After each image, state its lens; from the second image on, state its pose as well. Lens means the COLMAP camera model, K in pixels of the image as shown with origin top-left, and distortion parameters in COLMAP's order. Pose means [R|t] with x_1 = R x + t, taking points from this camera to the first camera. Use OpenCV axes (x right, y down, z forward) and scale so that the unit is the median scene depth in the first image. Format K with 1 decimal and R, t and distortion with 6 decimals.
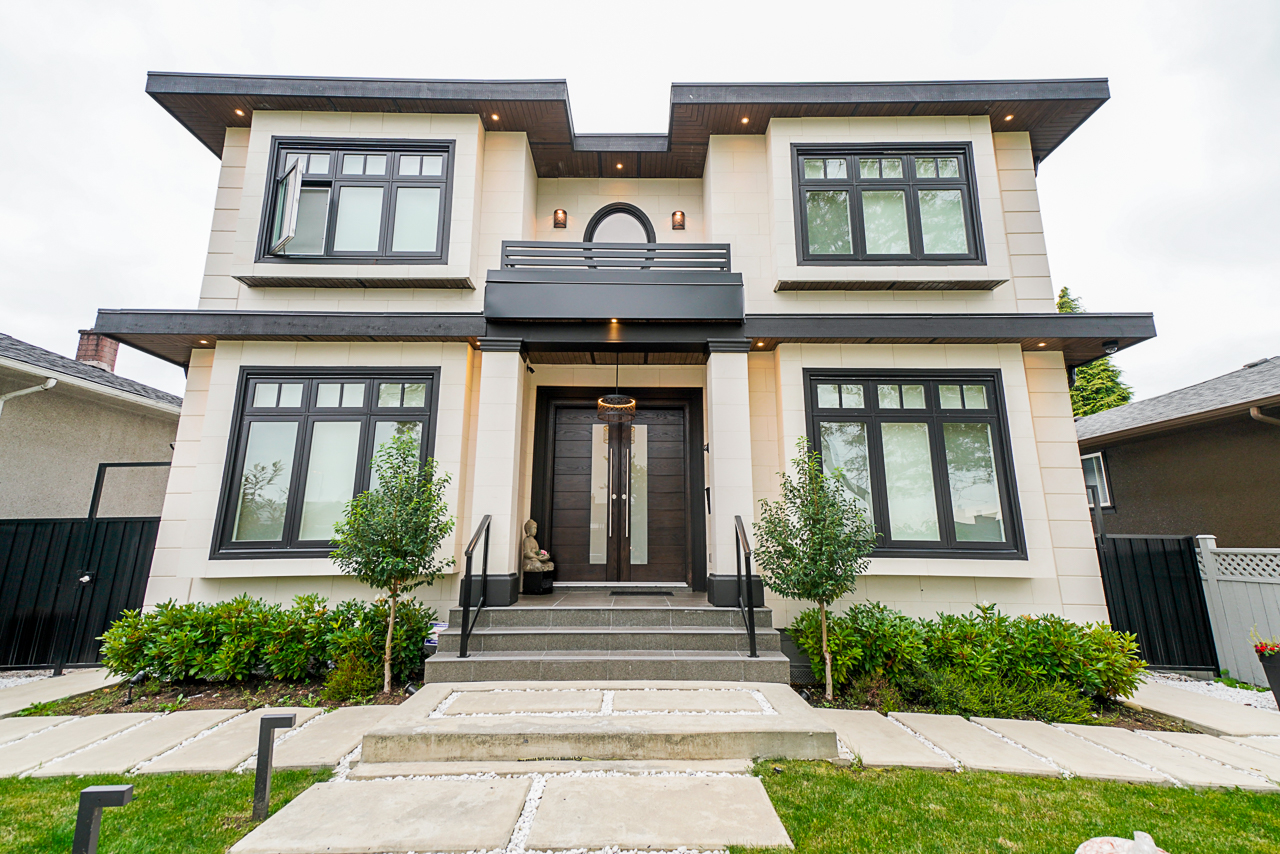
lens RADIAL K [[561.3, 0, 633.5], [0, 561.3, 432.4], [0, 0, 1]] dist [0.026971, 0.000026]
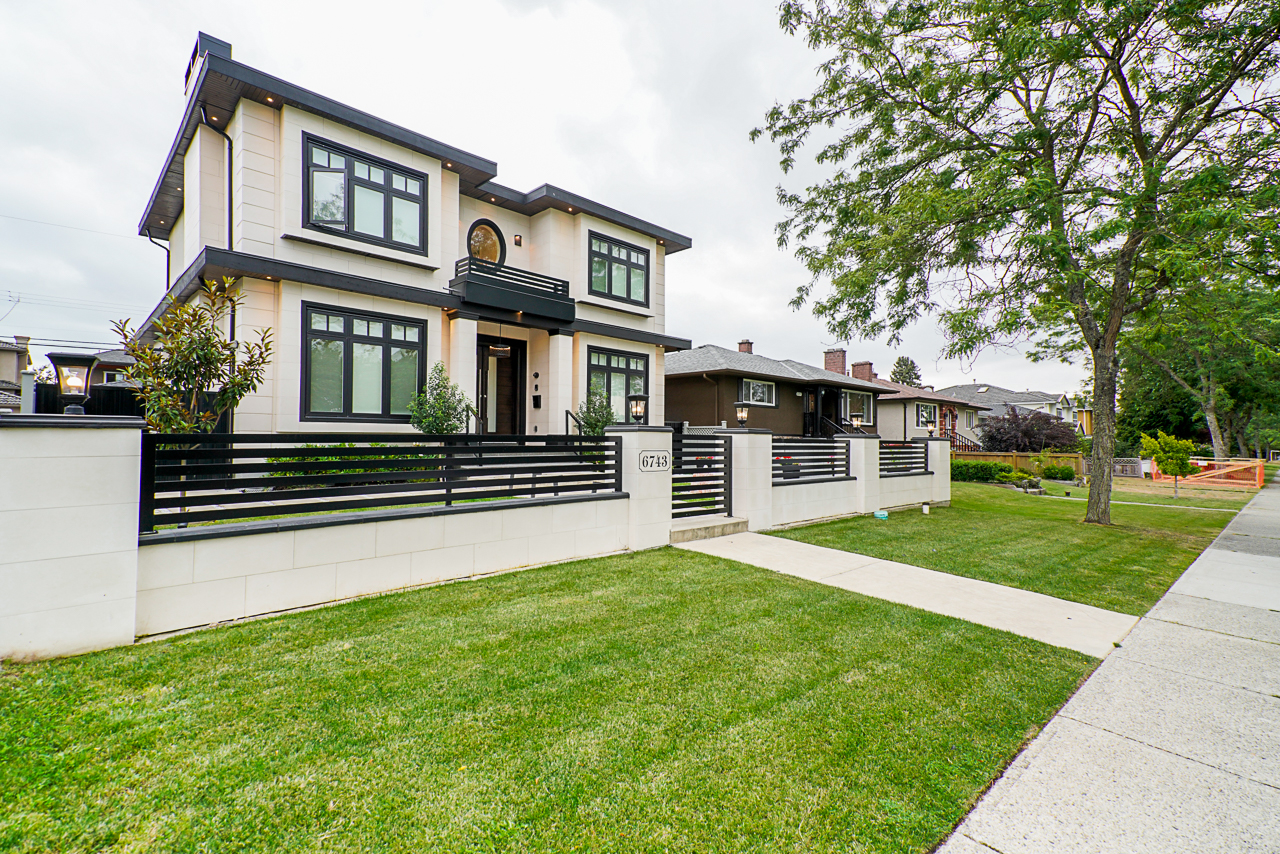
lens RADIAL K [[576.3, 0, 636.8], [0, 576.3, 431.5], [0, 0, 1]] dist [0.047883, -0.010249]
pose [[0.720561, 0.012315, 0.693282, -1.130016], [-0.147675, 0.979629, 0.136085, -0.118663], [-0.677483, -0.200438, 0.707701, -0.807464]]
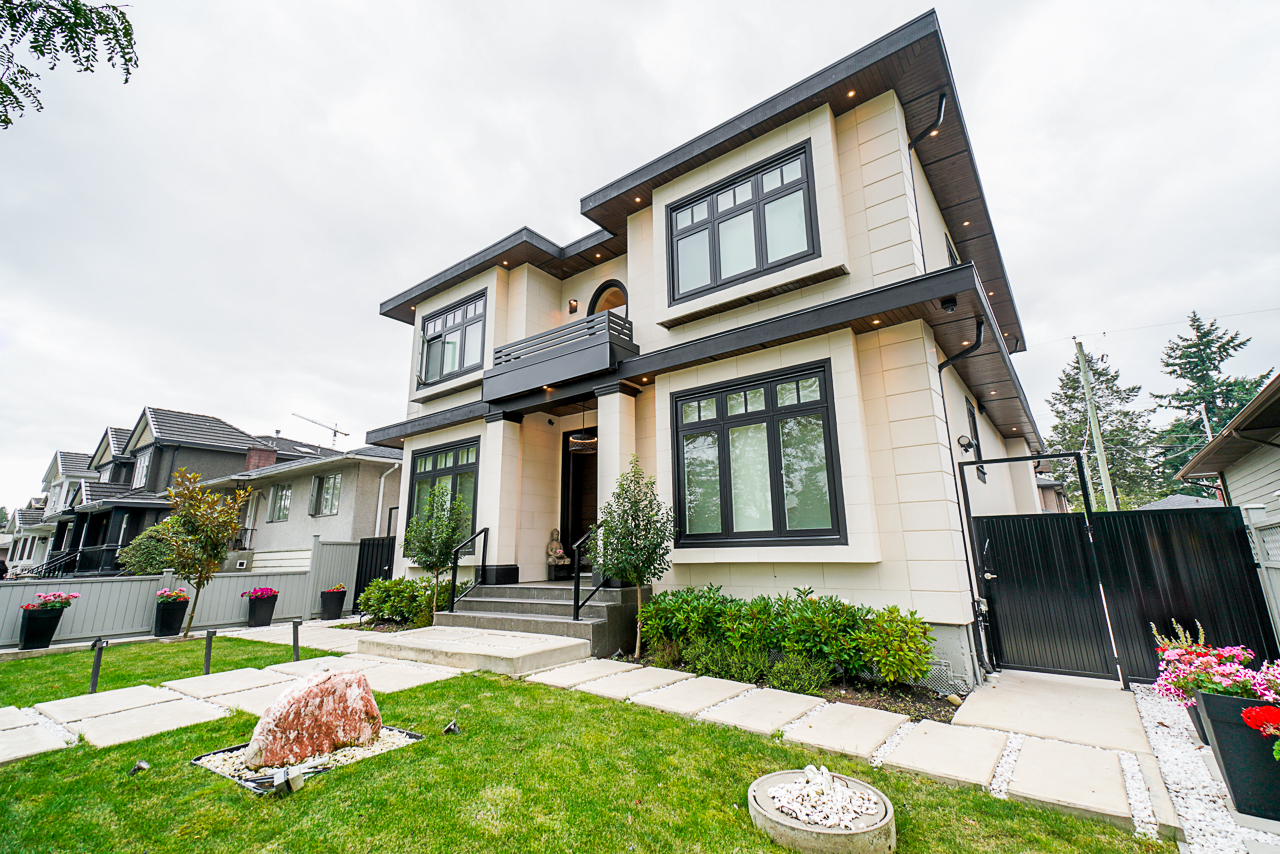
lens RADIAL K [[566.5, 0, 640.0], [0, 566.5, 427.0], [0, 0, 1]] dist [0.026559, 0.000107]
pose [[0.793626, -0.153254, -0.588788, 0.959668], [0.141806, 0.987695, -0.065944, 0.029484], [0.591650, -0.031159, 0.805593, -0.023435]]
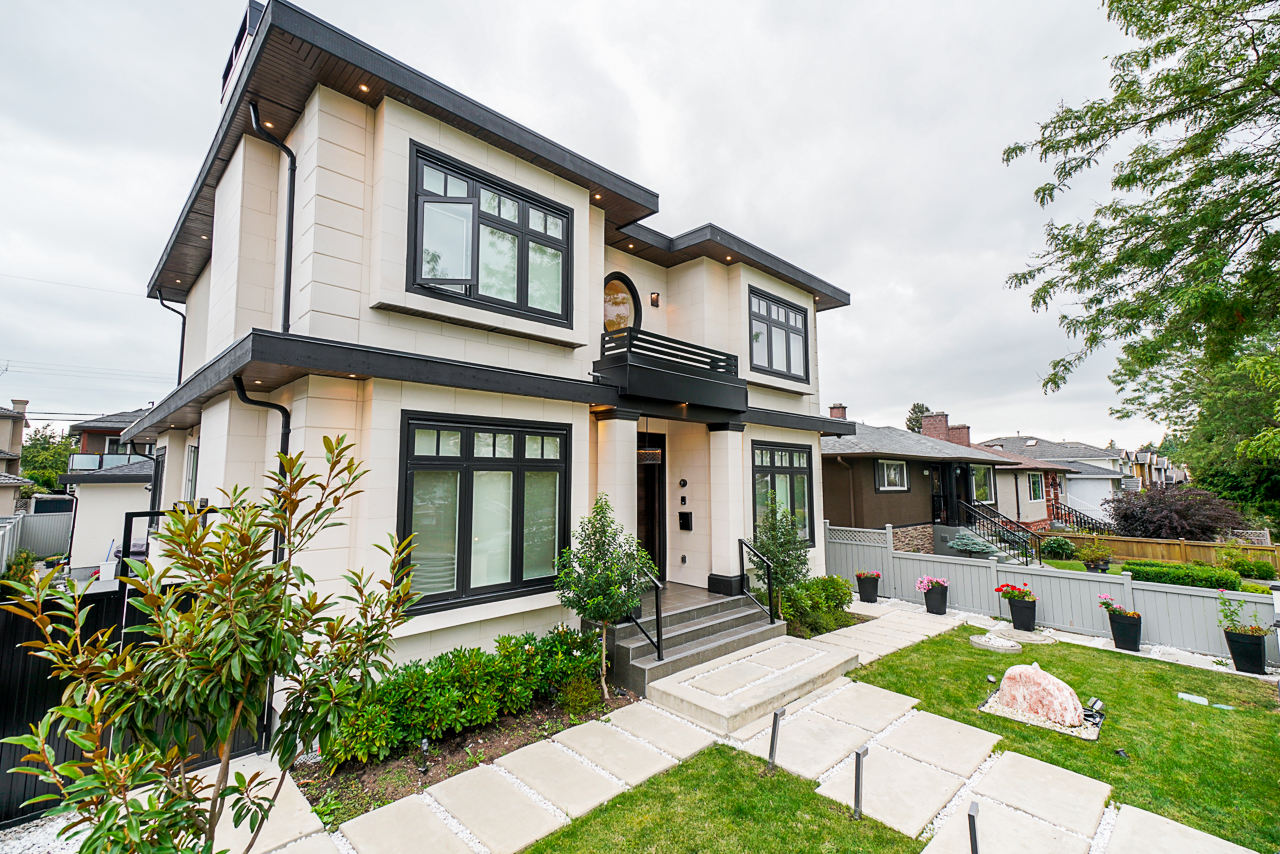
lens RADIAL K [[561.3, 0, 633.5], [0, 561.3, 432.4], [0, 0, 1]] dist [0.026971, 0.000026]
pose [[0.716526, 0.055476, 0.695351, -1.051720], [-0.142122, 0.987534, 0.067664, -0.196232], [-0.682928, -0.147308, 0.715478, 0.089185]]
